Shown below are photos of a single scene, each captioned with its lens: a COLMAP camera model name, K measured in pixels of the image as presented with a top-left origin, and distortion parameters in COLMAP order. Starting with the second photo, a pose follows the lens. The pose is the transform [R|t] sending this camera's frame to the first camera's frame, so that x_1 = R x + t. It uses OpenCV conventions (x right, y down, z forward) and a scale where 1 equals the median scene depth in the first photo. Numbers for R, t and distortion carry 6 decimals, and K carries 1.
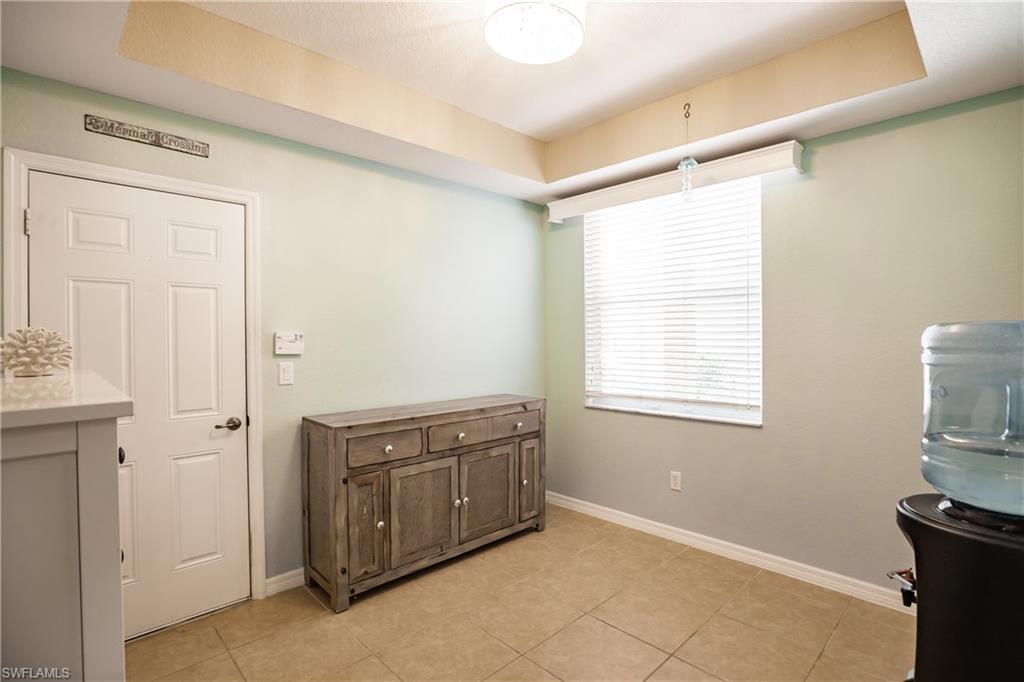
lens RADIAL K [[465.4, 0, 515.5], [0, 465.4, 339.3], [0, 0, 1]] dist [-0.056131, 0.016662]
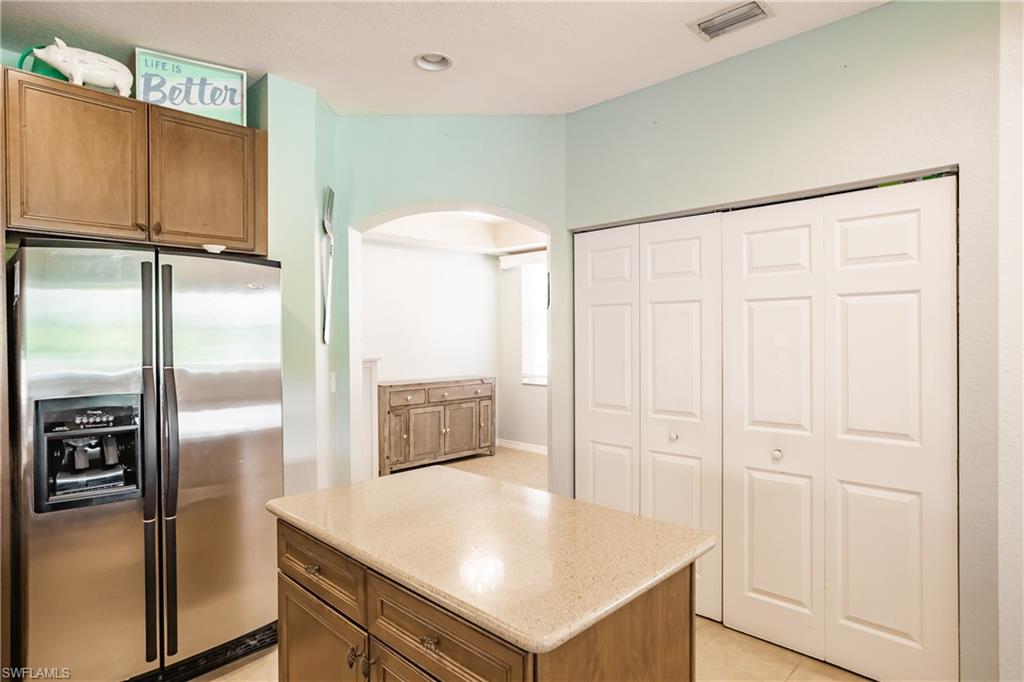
lens RADIAL K [[521.5, 0, 512.0], [0, 521.5, 341.0], [0, 0, 1]] dist [-0.025174, 0.000139]
pose [[0.999792, 0.001671, 0.020344, 0.106125], [-0.001779, 0.999984, 0.005292, -0.016958], [-0.020335, -0.005327, 0.999779, -1.107536]]
